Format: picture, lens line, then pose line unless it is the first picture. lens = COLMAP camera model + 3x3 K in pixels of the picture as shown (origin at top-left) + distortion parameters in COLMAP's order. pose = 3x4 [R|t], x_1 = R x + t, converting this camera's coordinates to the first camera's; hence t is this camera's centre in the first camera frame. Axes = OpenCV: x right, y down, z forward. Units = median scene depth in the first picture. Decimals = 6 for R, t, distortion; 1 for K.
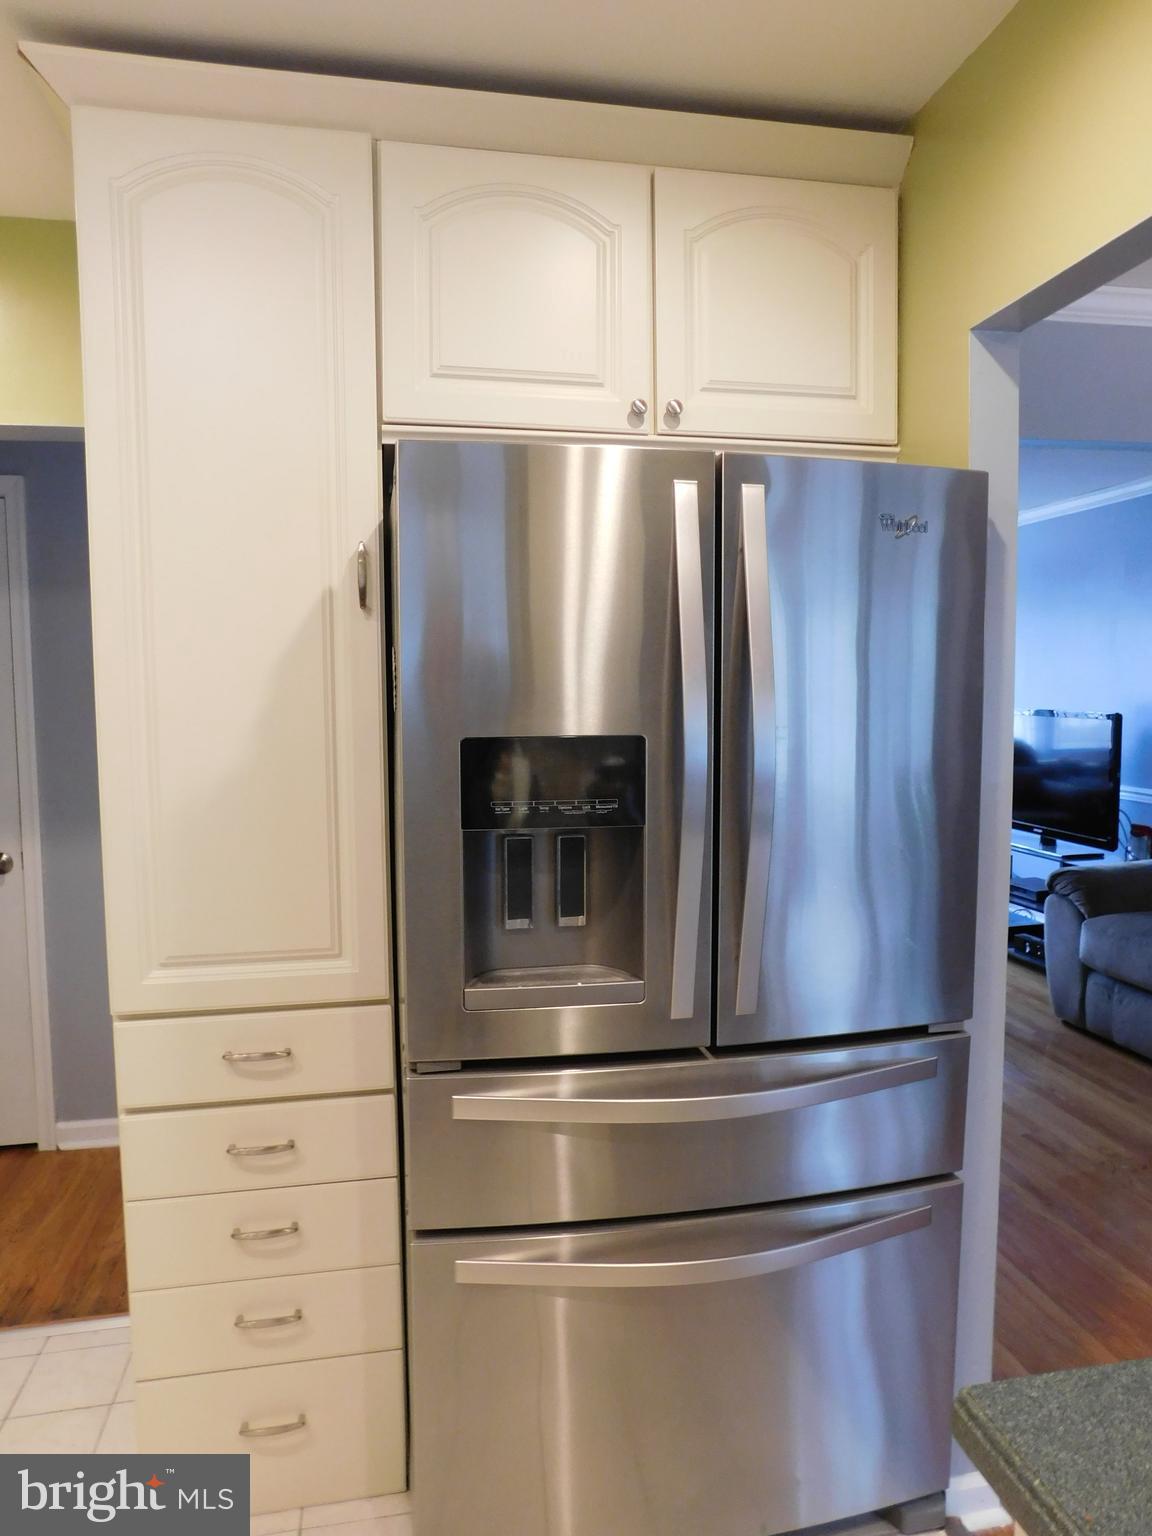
lens RADIAL K [[1014.9, 0, 584.0], [0, 1014.9, 776.0], [0, 0, 1]] dist [-0.070780, 0.061979]
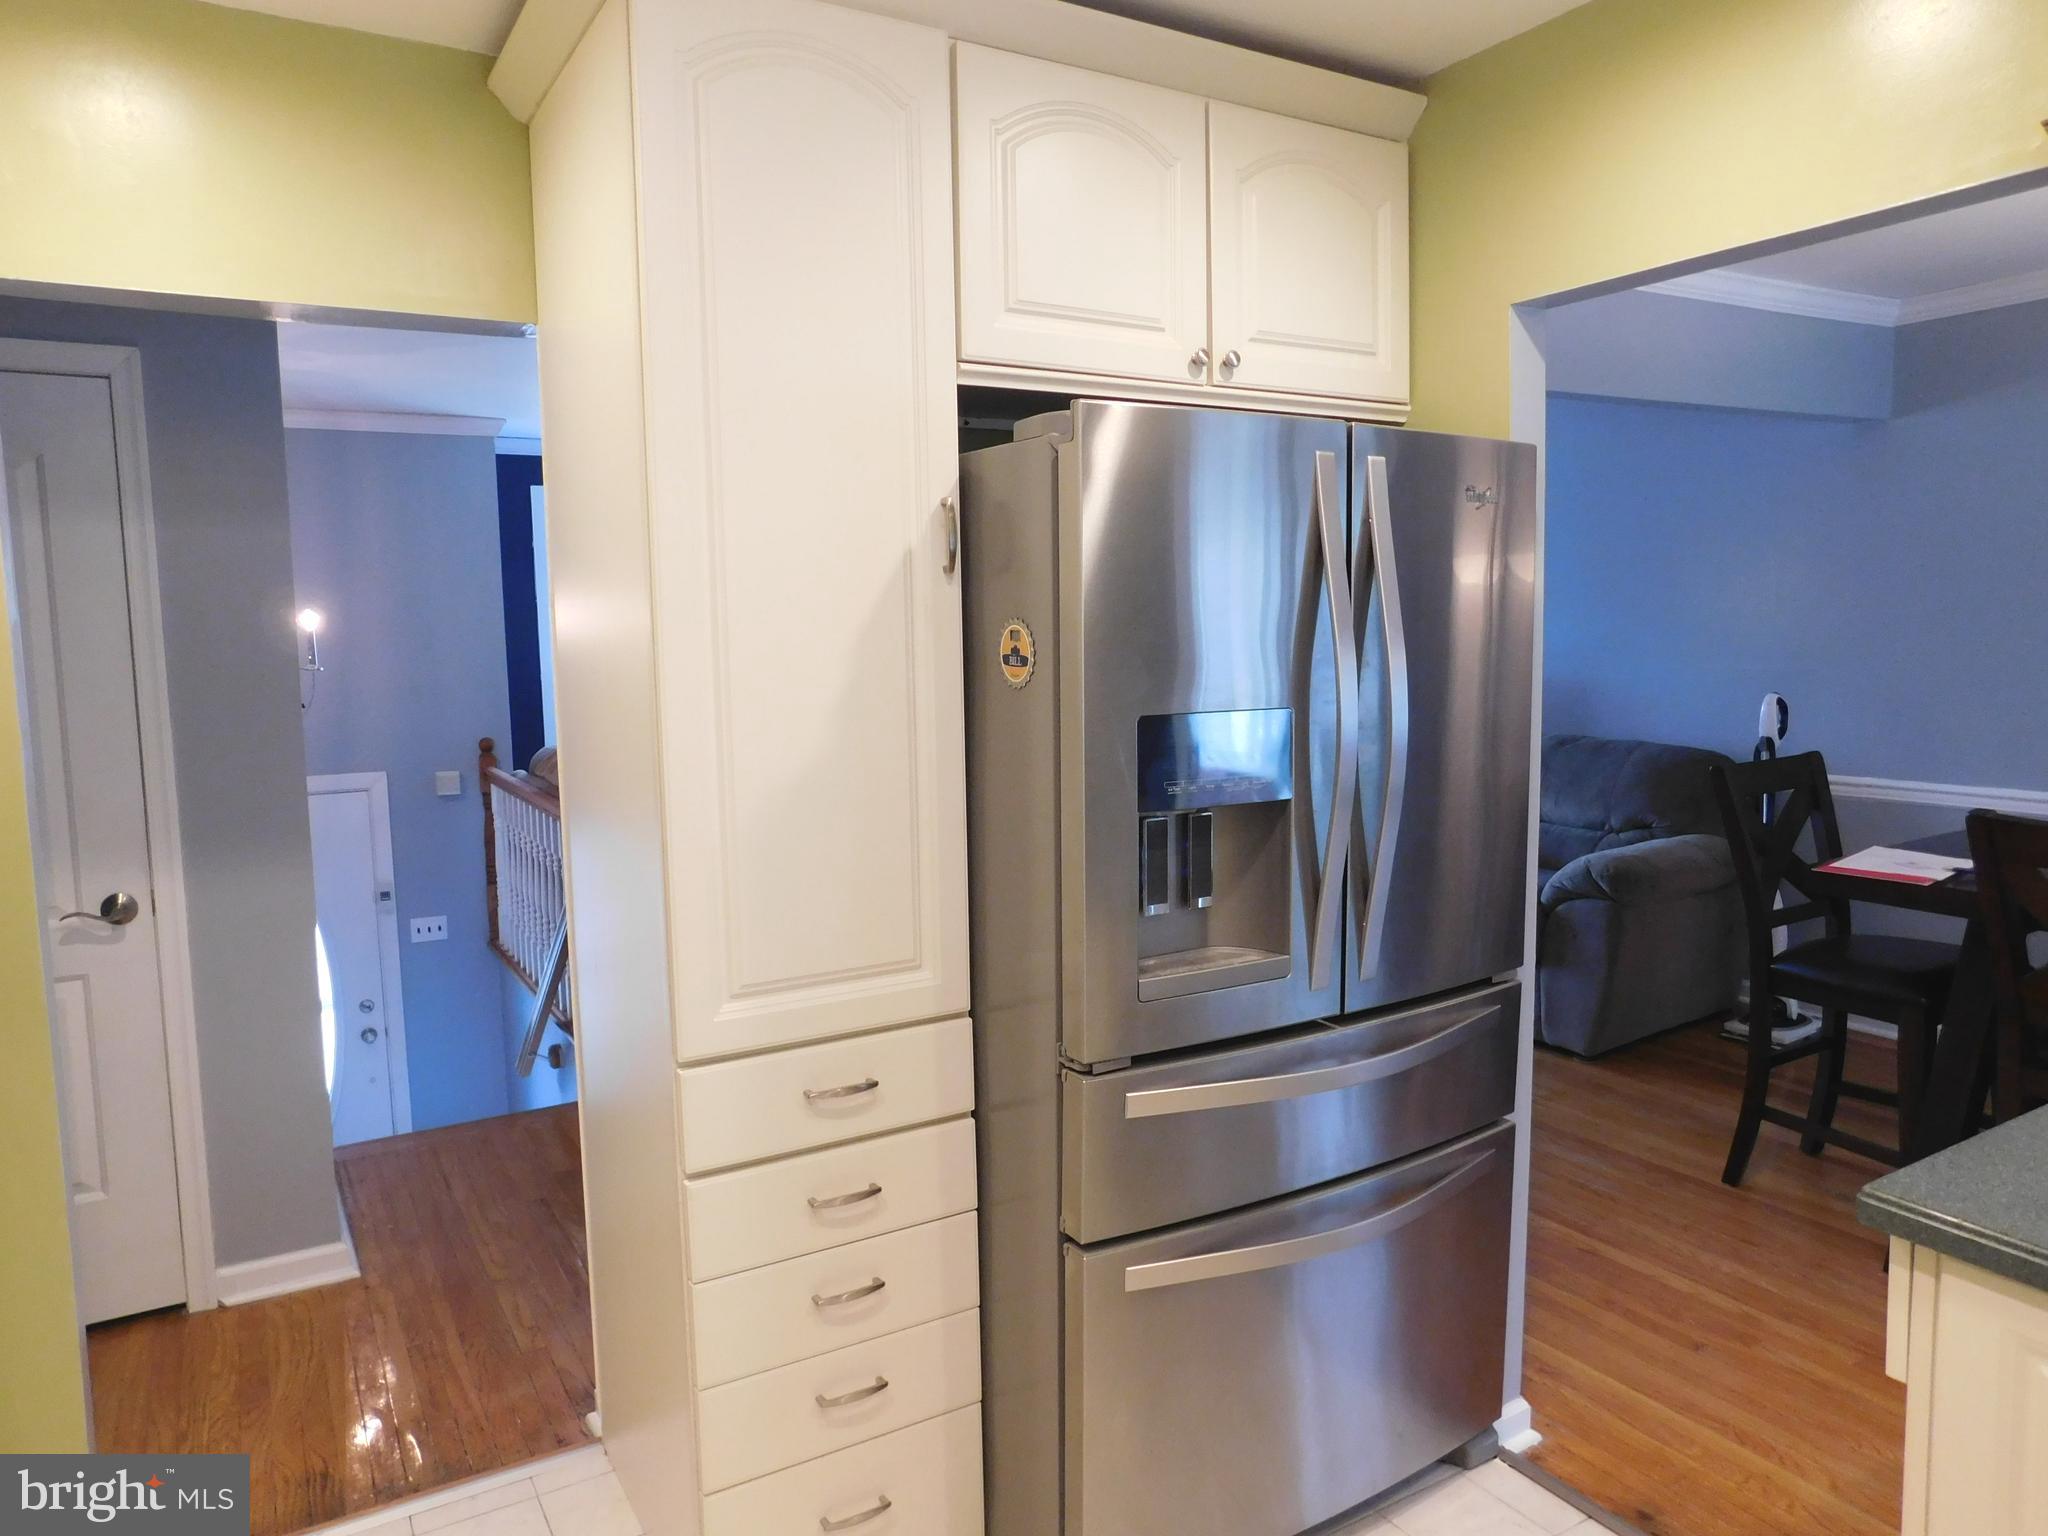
lens RADIAL K [[1353.2, 0, 1024.0], [0, 1353.2, 768.0], [0, 0, 1]] dist [-0.070780, 0.061979]
pose [[0.941435, -0.045445, 0.334118, -0.541133], [0.037377, 0.998834, 0.030541, -0.026915], [-0.335116, -0.016264, 0.942036, -0.135397]]
